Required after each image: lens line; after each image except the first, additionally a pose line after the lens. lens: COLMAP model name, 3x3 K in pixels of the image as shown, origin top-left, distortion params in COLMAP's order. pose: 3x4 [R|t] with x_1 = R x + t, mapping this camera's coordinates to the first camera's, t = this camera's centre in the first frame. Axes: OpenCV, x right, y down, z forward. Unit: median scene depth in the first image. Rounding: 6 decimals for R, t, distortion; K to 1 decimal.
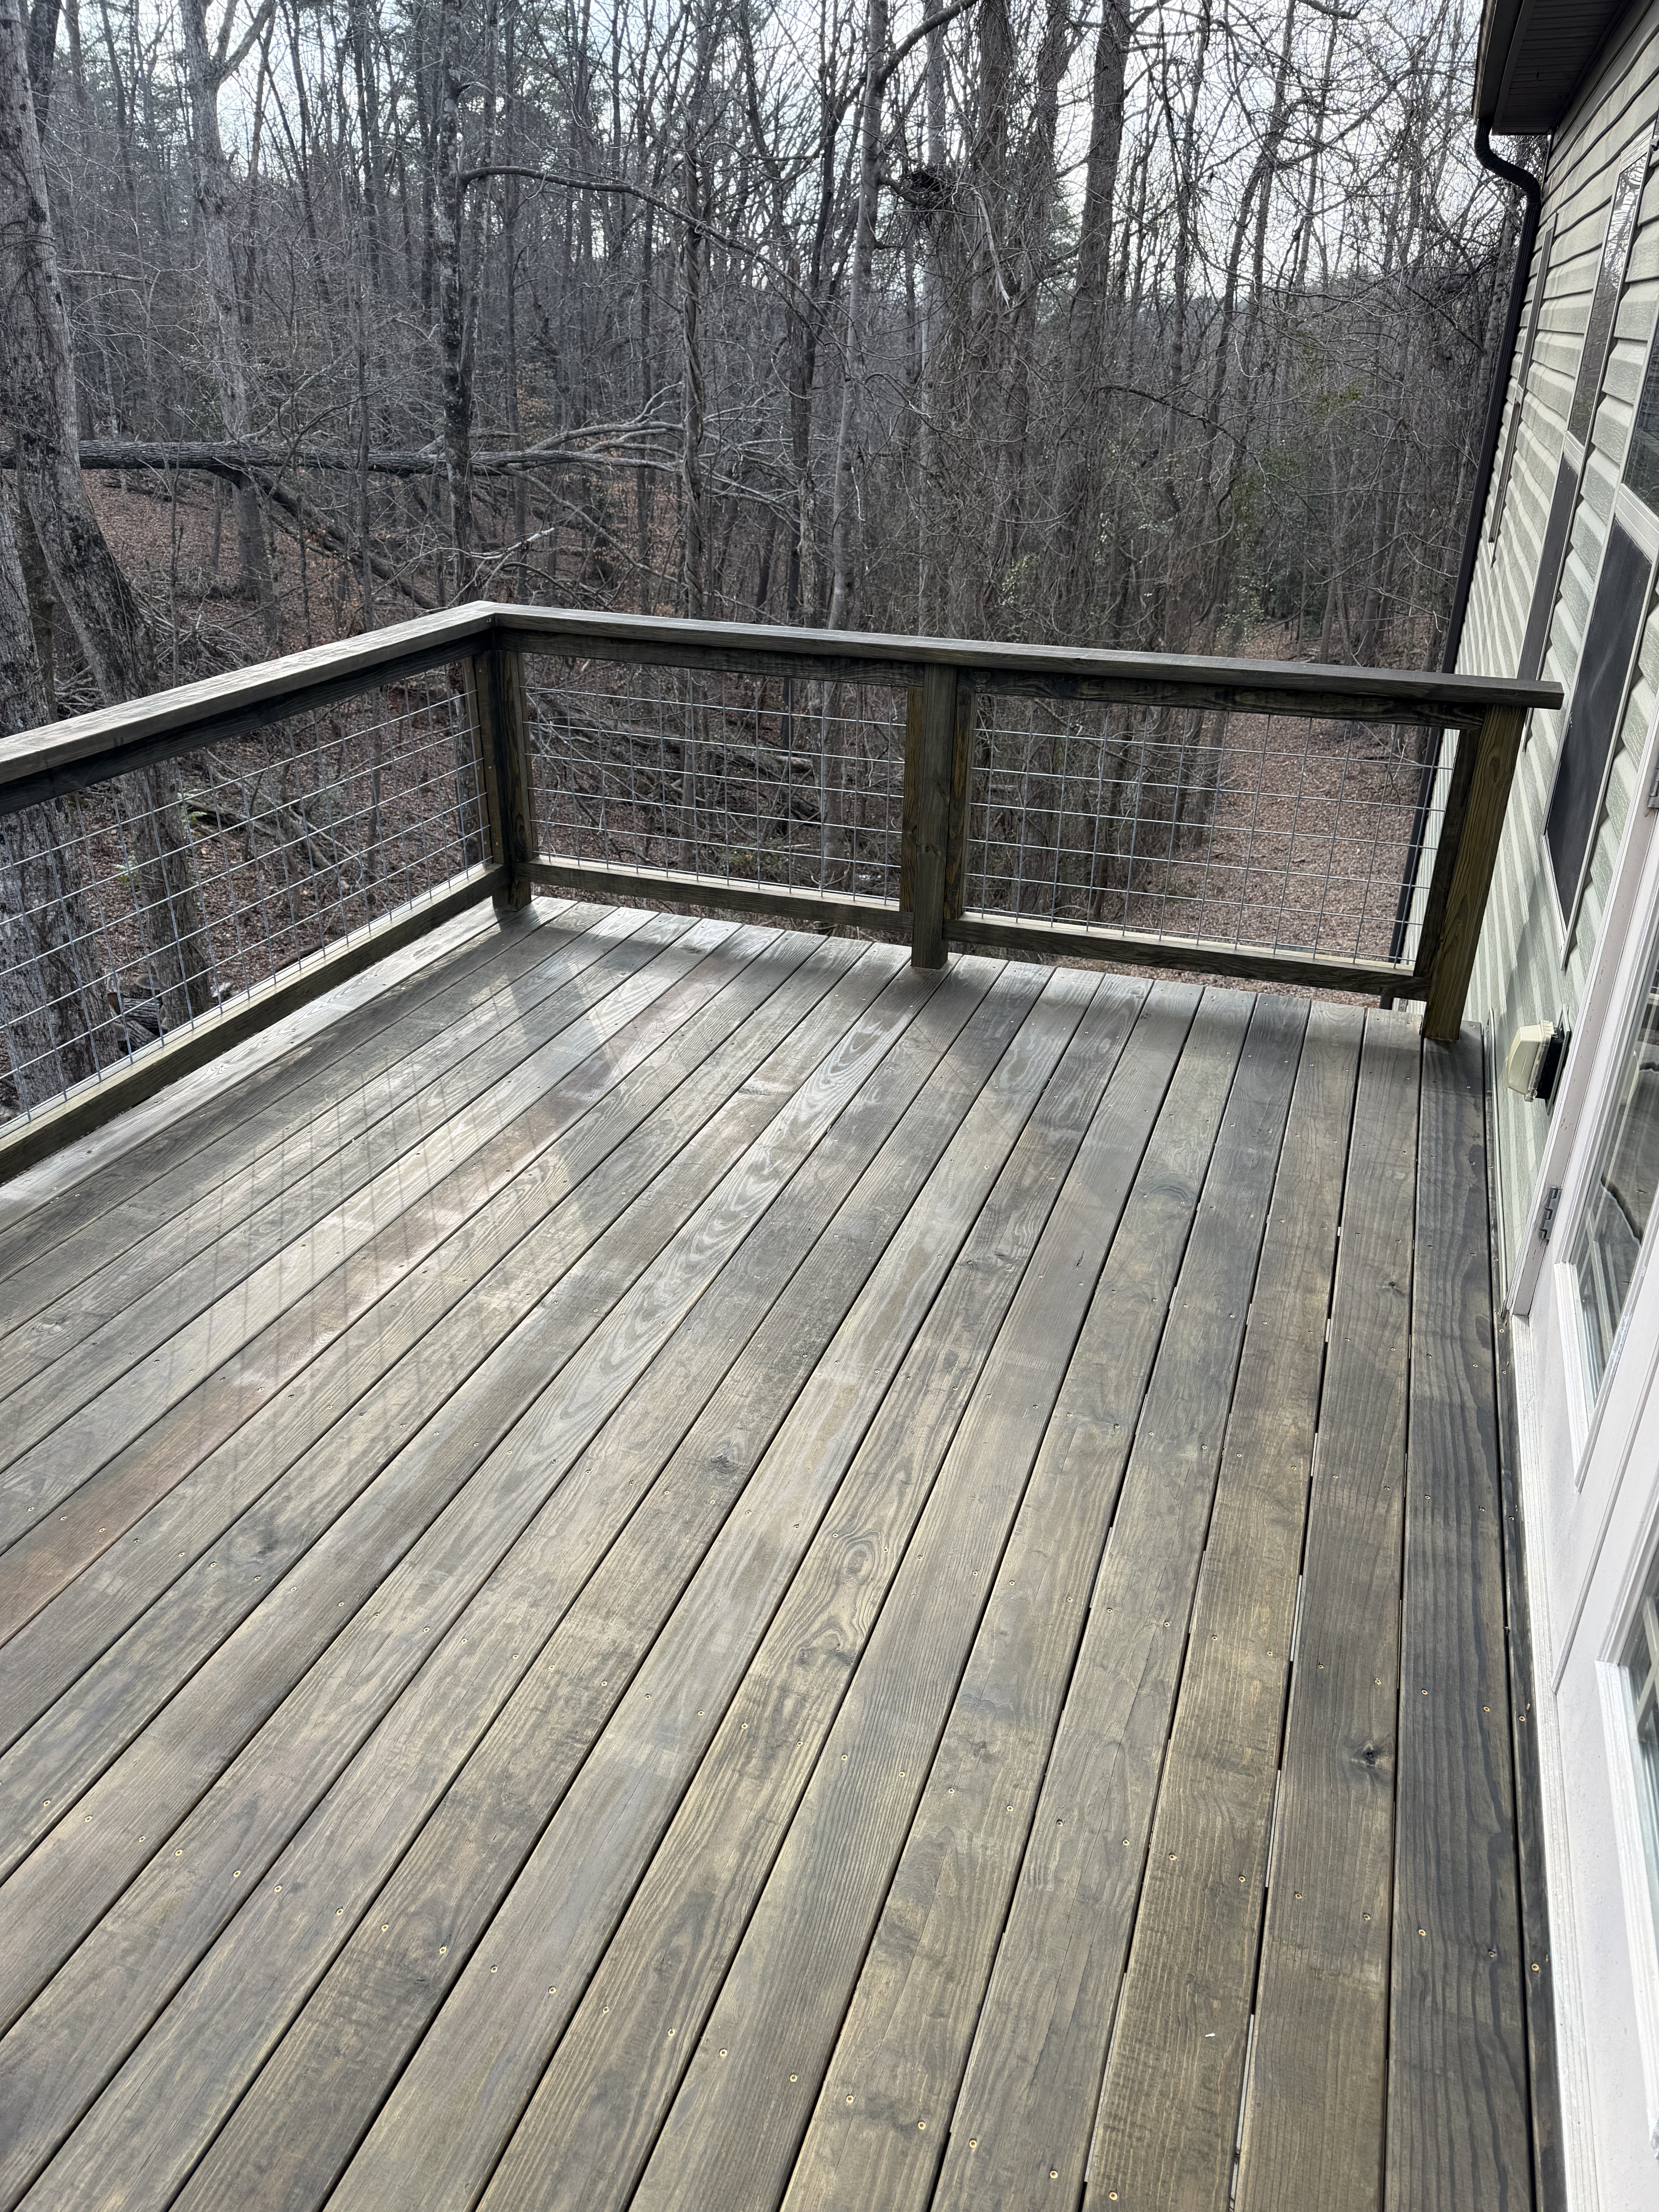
lens RADIAL K [[1559.4, 0, 829.5], [0, 1559.4, 1106.0], [0, 0, 1]] dist [0.006281, 0.002963]
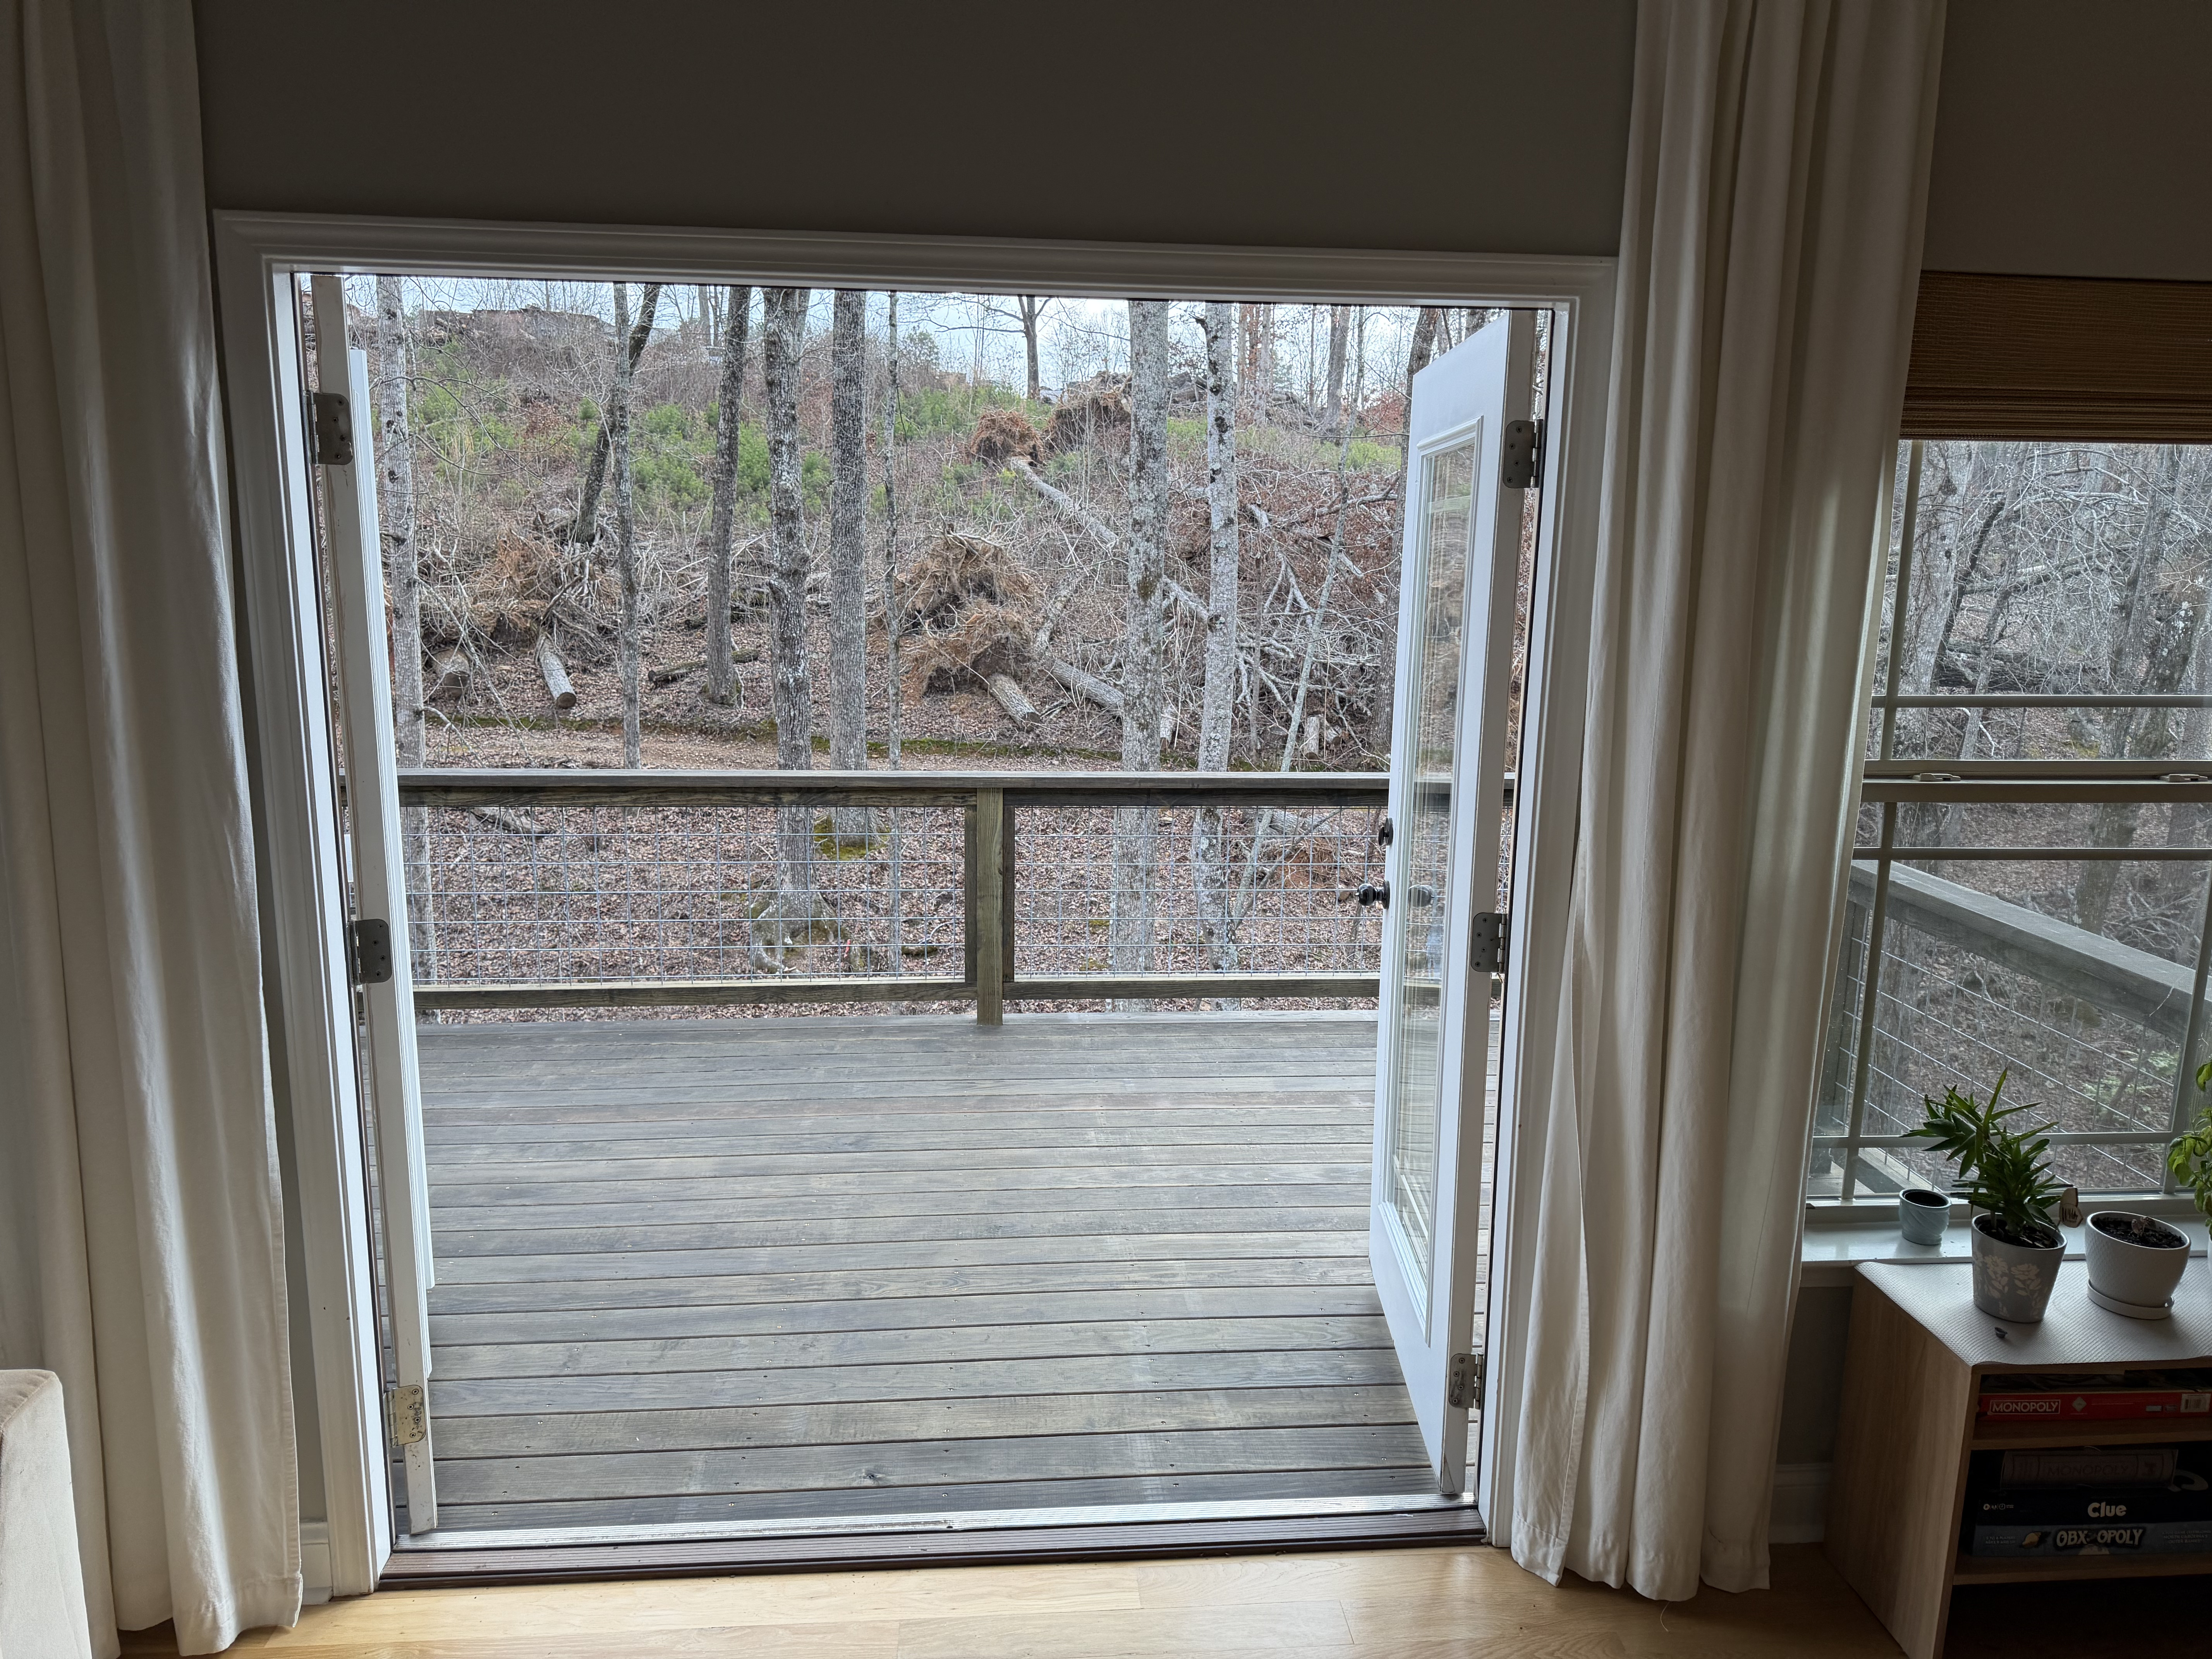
lens RADIAL K [[1547.1, 0, 1106.0], [0, 1547.1, 829.5], [0, 0, 1]] dist [0.059508, -0.074055]
pose [[0.418319, 0.173408, -0.891593, 0.967453], [-0.431748, 0.901584, -0.027218, -0.097464], [0.799126, 0.396329, 0.452018, 0.187196]]
